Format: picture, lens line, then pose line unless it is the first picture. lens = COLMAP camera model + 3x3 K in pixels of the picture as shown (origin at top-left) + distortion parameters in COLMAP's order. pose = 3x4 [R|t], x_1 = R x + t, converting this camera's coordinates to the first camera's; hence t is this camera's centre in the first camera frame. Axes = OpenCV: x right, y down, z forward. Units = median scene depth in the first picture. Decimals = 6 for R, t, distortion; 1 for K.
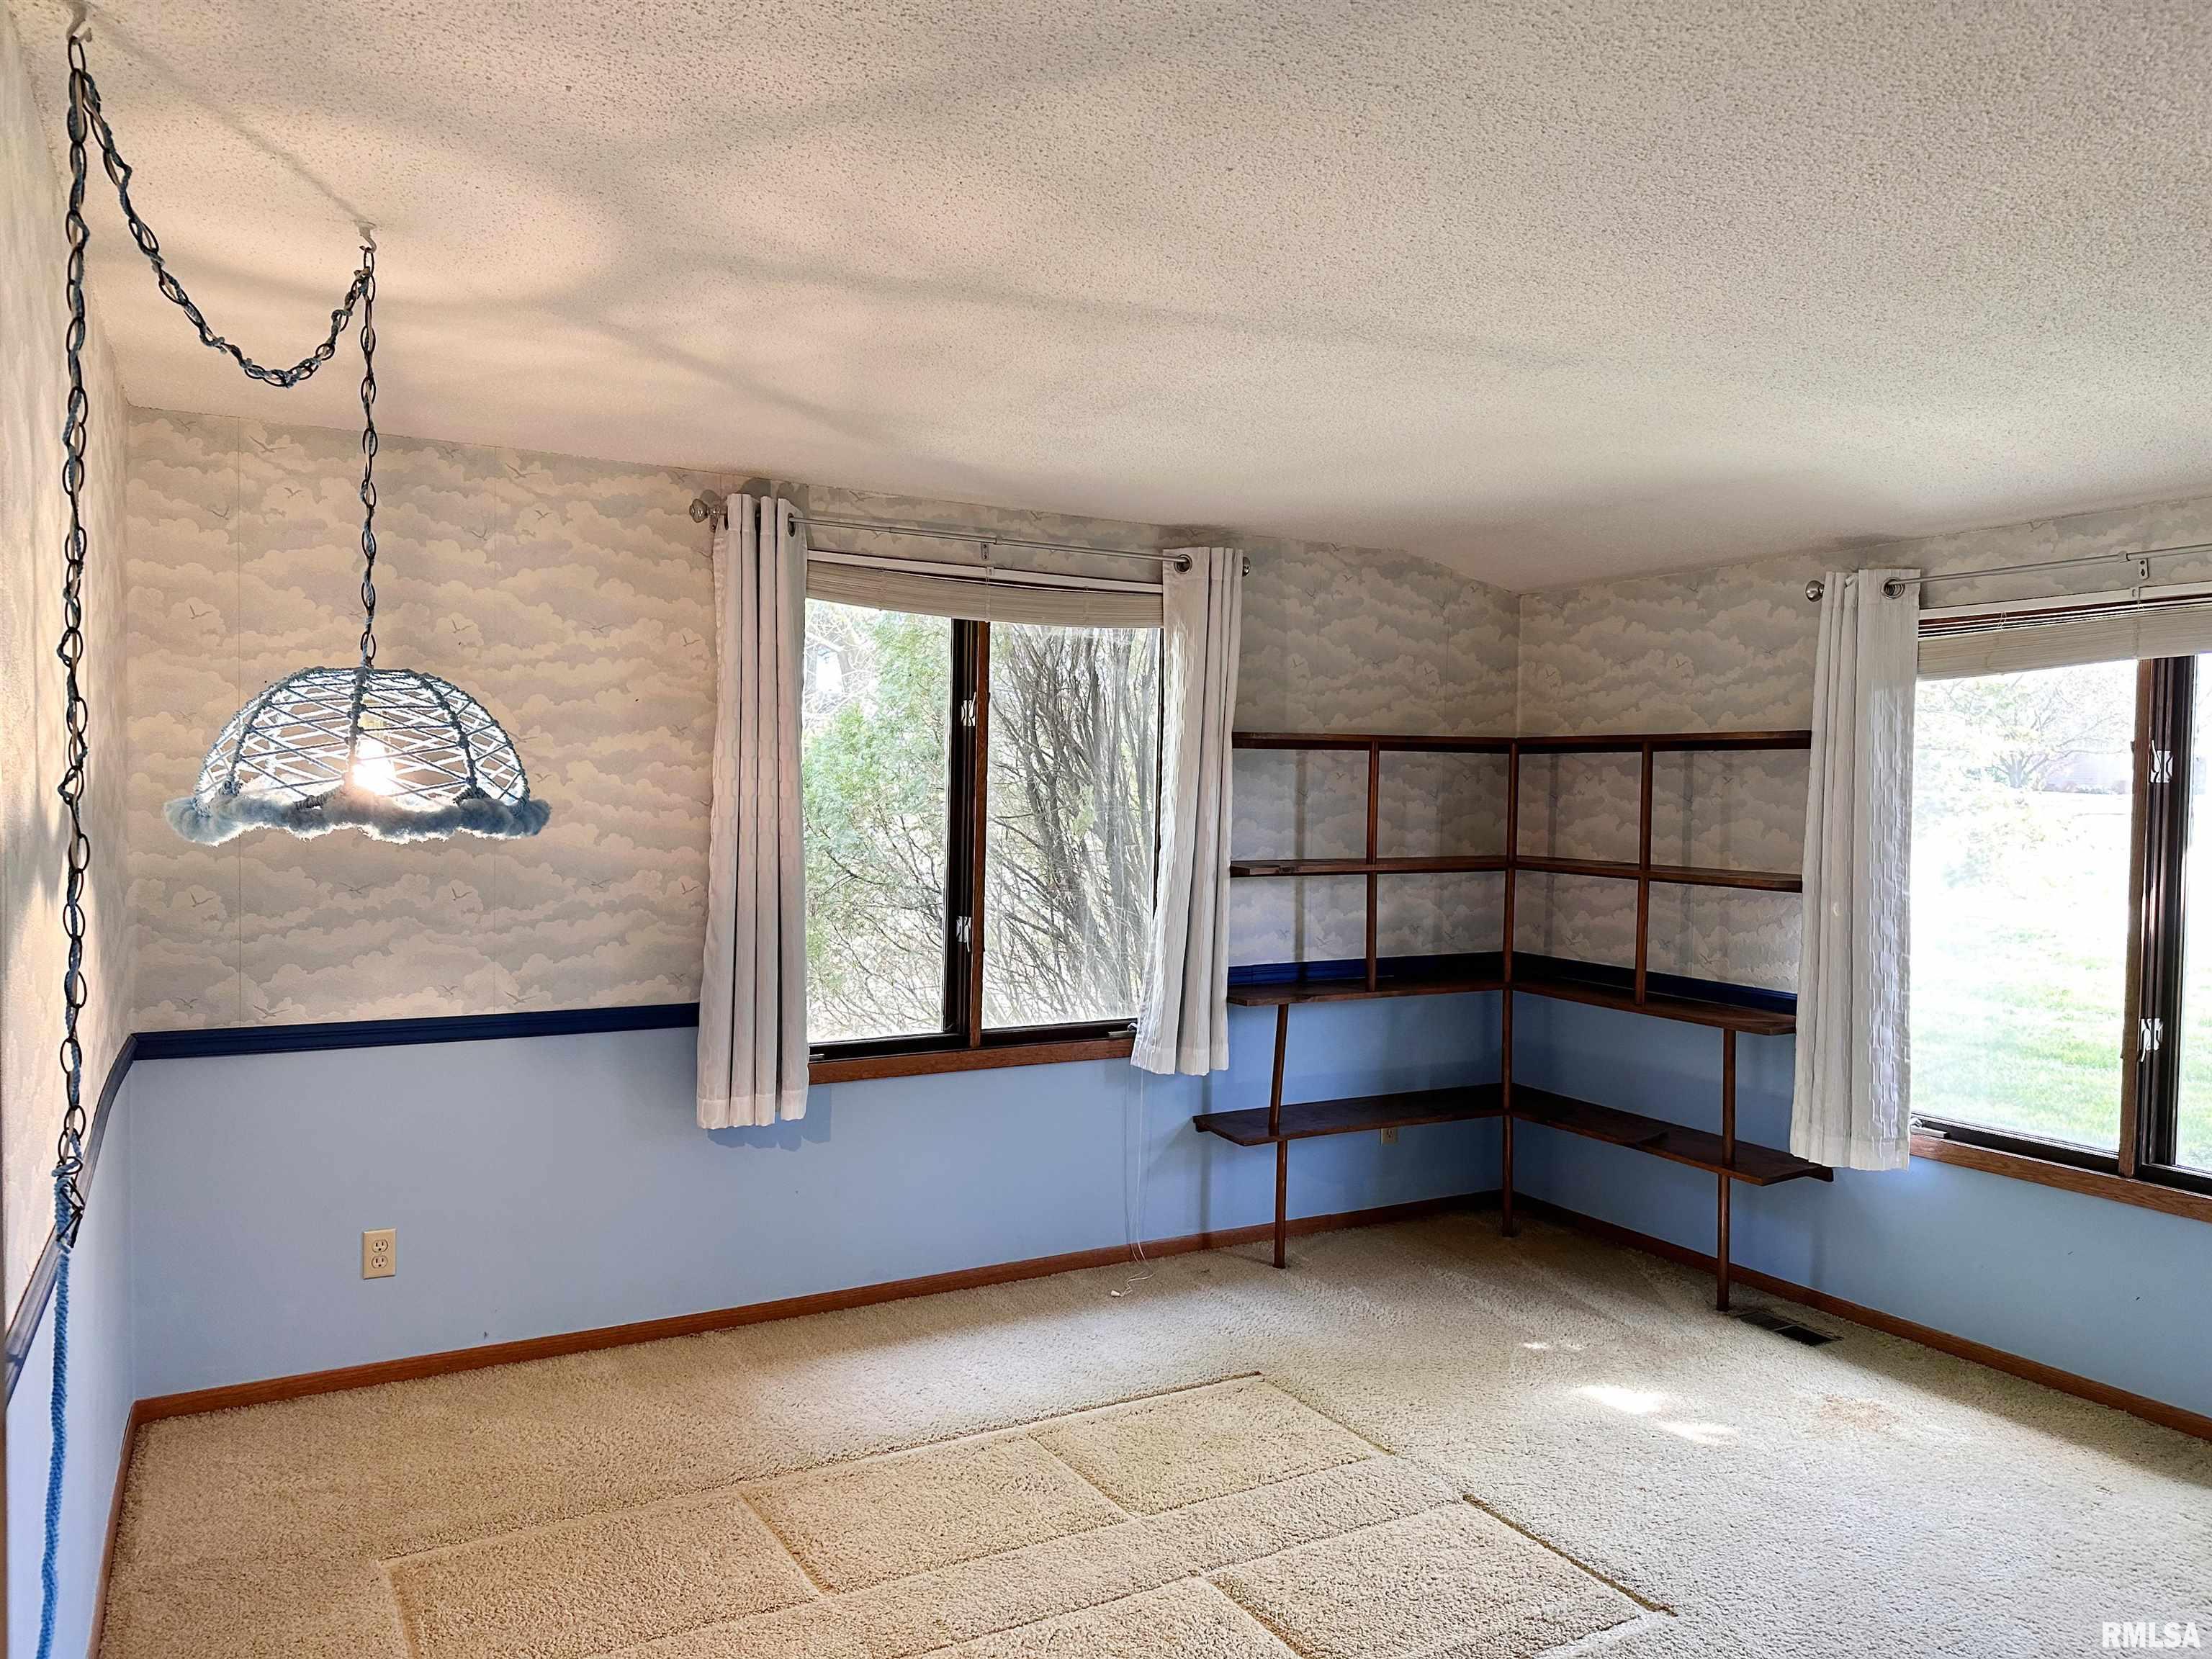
lens RADIAL K [[1572.9, 0, 1106.1], [0, 1572.9, 832.9], [0, 0, 1]] dist [0.028341, -0.000810]
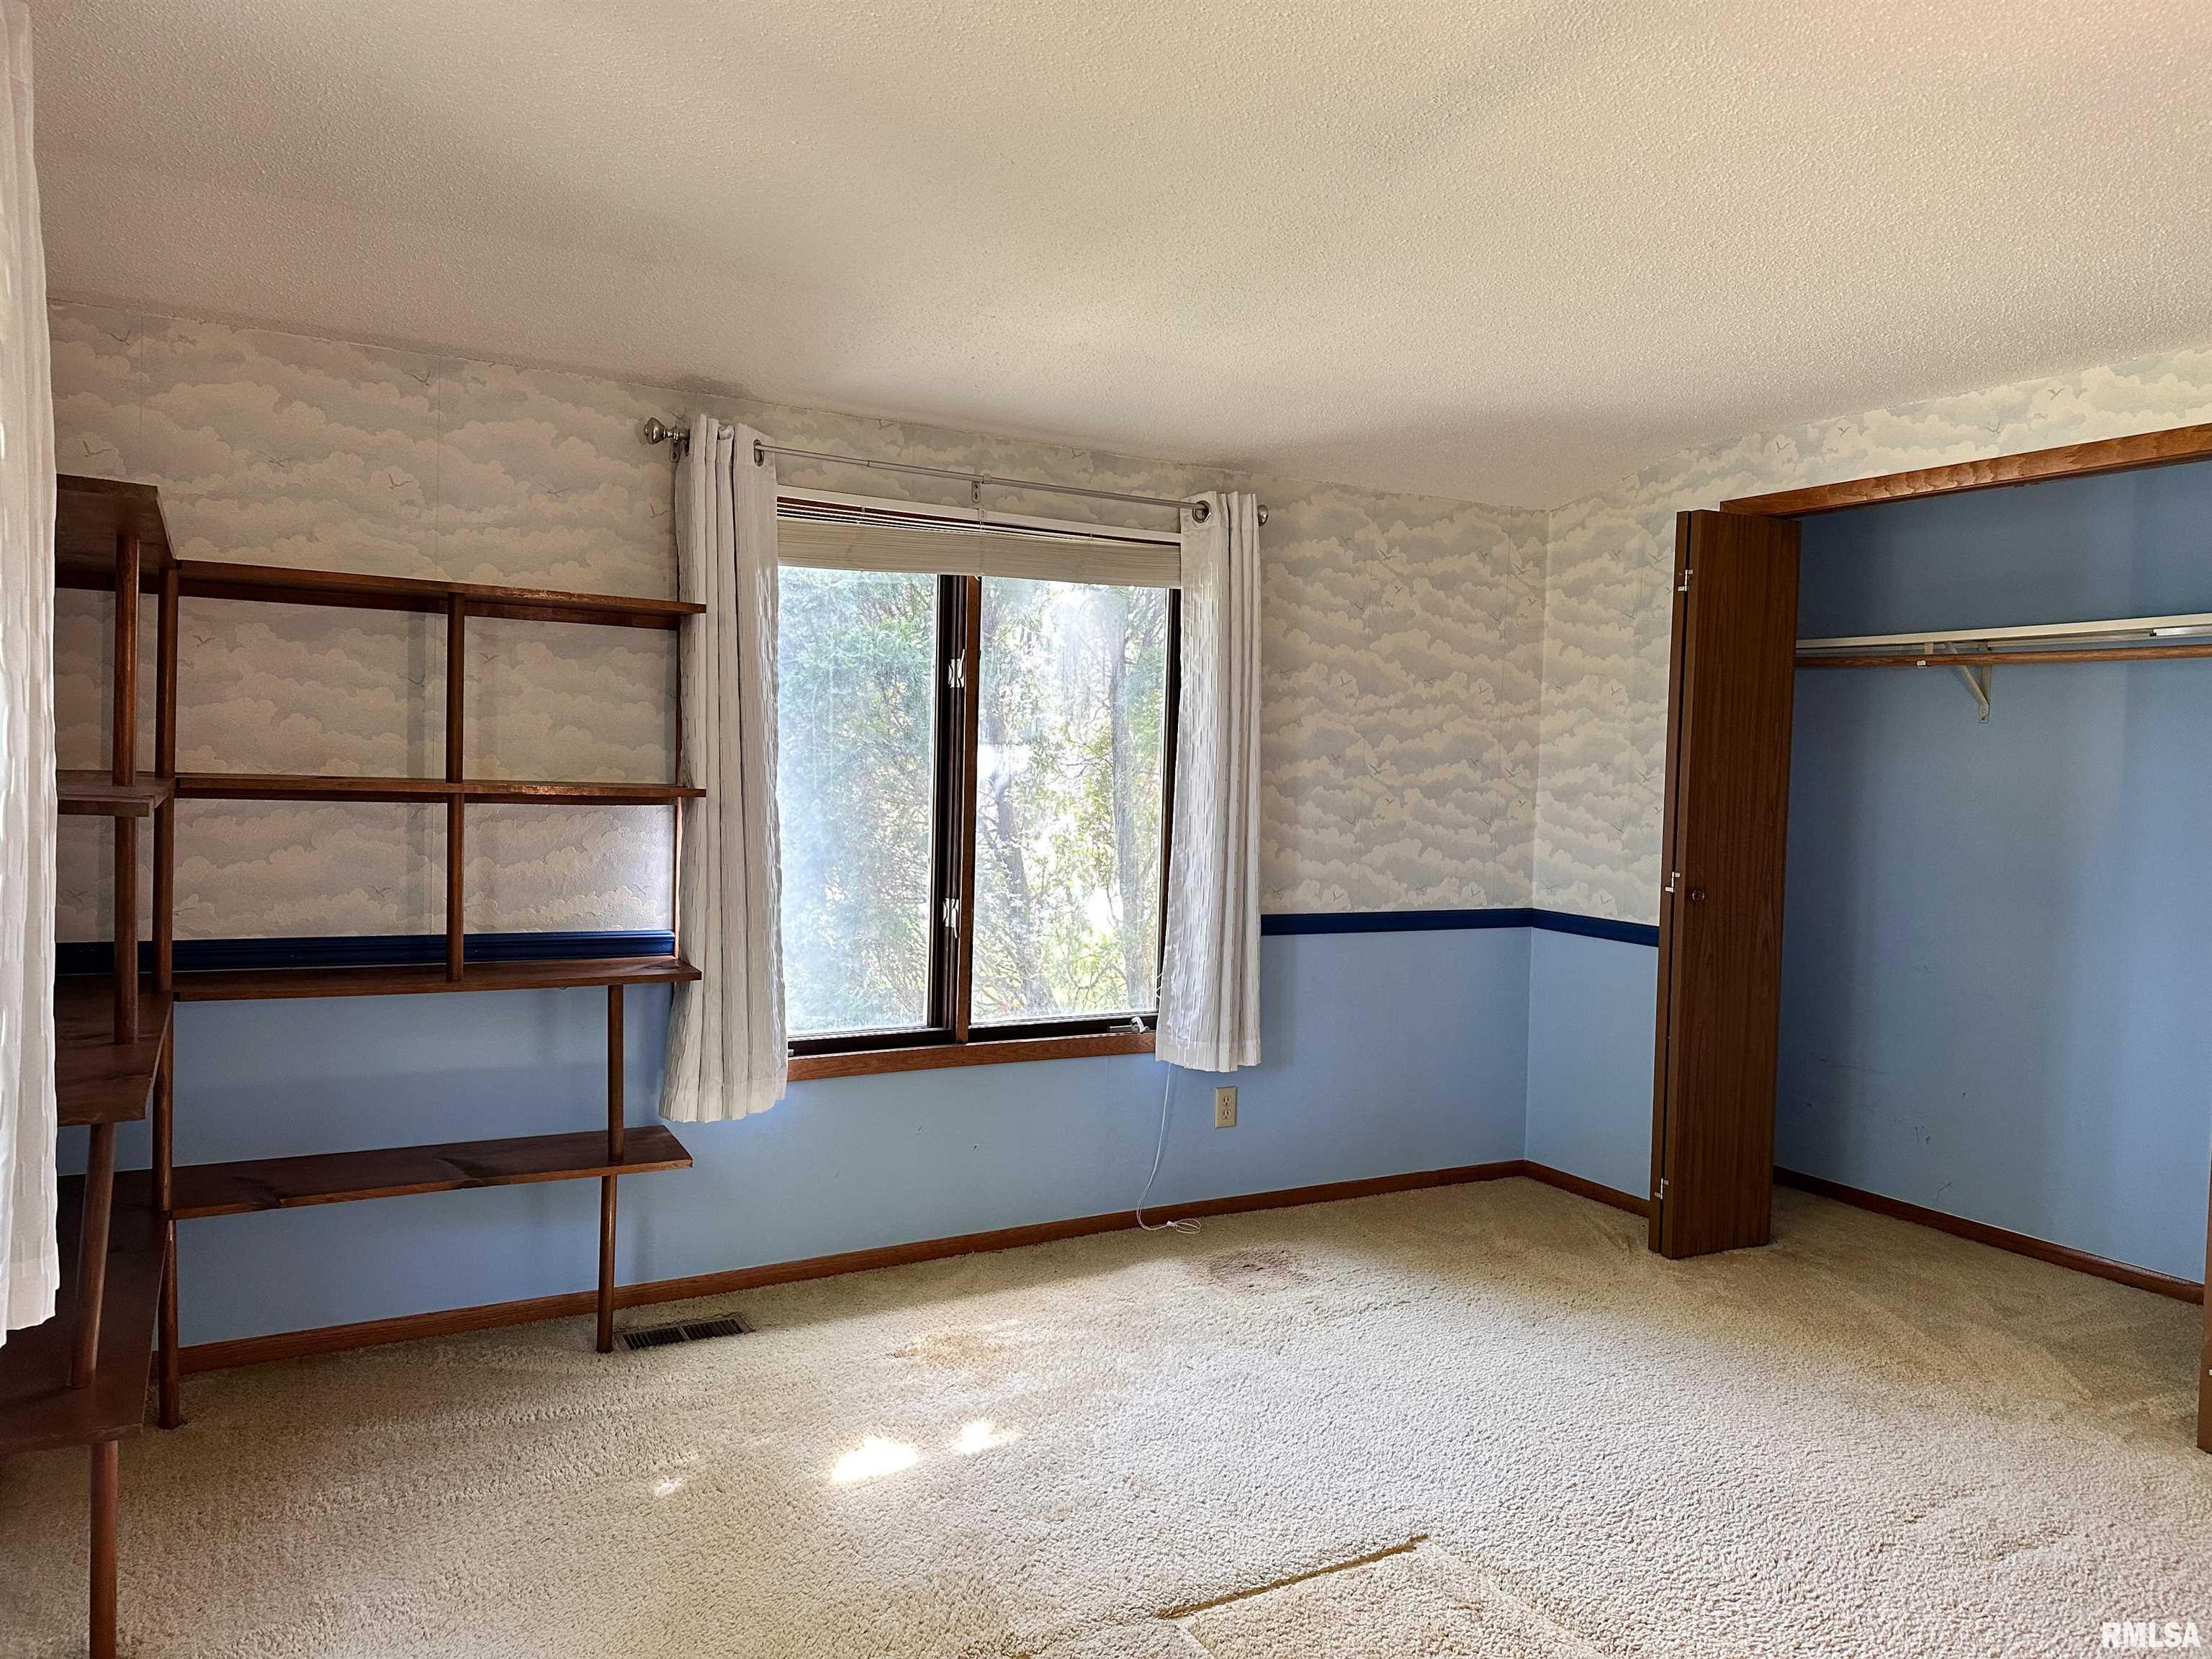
lens RADIAL K [[1572.9, 0, 1102.2], [0, 1572.9, 821.9], [0, 0, 1]] dist [0.028341, -0.000810]
pose [[-0.023363, -0.054060, 0.998264, -0.387781], [-0.003135, 0.998536, 0.054002, 0.002373], [-0.999722, -0.001868, -0.023498, 0.813589]]
